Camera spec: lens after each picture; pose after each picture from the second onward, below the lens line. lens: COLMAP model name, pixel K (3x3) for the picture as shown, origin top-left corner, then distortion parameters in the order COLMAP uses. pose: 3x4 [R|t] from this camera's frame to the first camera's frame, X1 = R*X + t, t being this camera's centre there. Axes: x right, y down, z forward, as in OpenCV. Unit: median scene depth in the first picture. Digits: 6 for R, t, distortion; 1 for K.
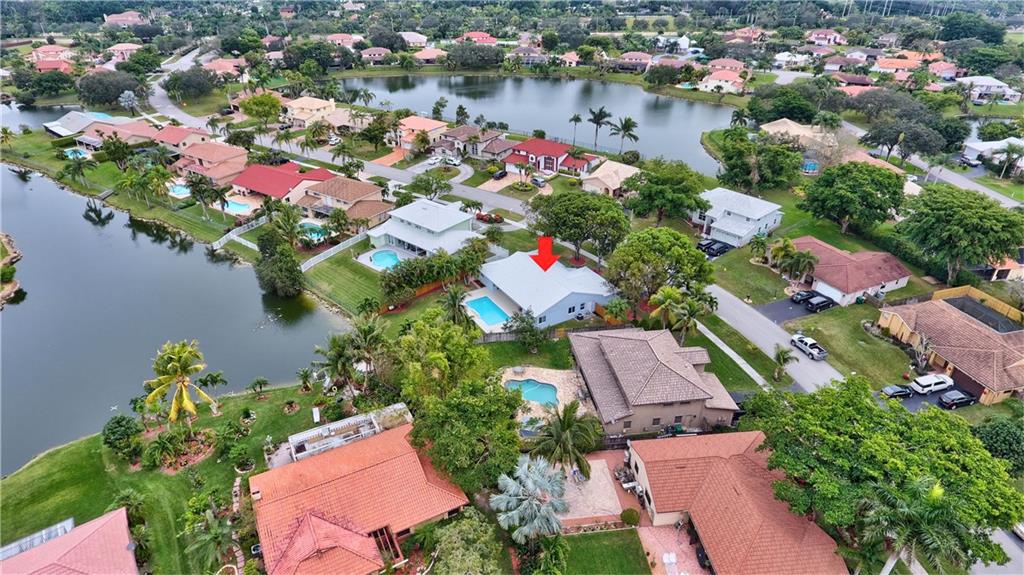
lens RADIAL K [[597.9, 0, 512.0], [0, 597.9, 287.5], [0, 0, 1]] dist [-0.007989, -0.000782]
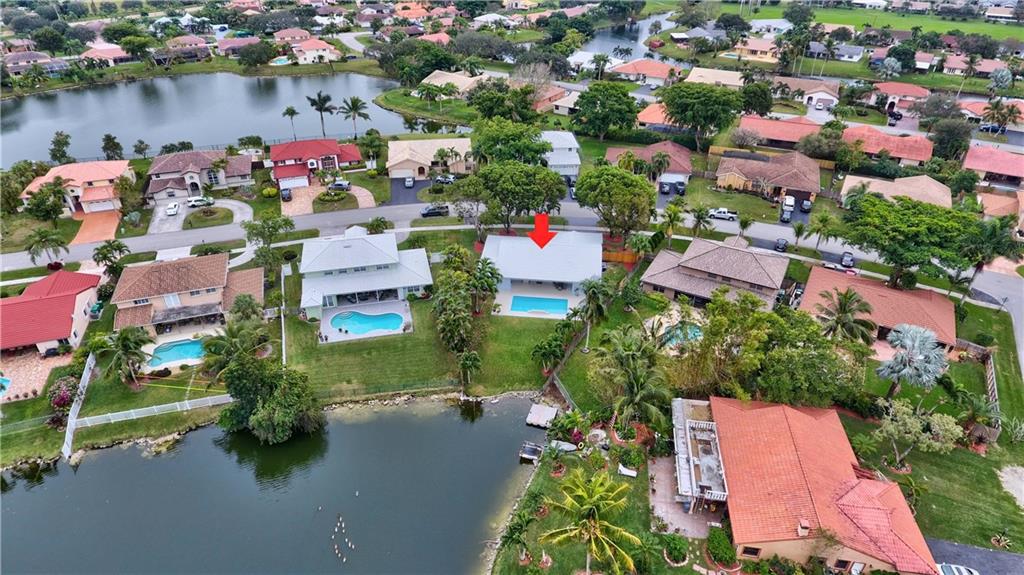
lens RADIAL K [[597.9, 0, 512.0], [0, 597.9, 287.5], [0, 0, 1]] dist [-0.007989, -0.000782]
pose [[0.609988, -0.421099, 0.671259, -0.402632], [0.392498, 0.896456, 0.205699, -0.114396], [-0.688374, 0.137994, 0.712109, 0.217700]]
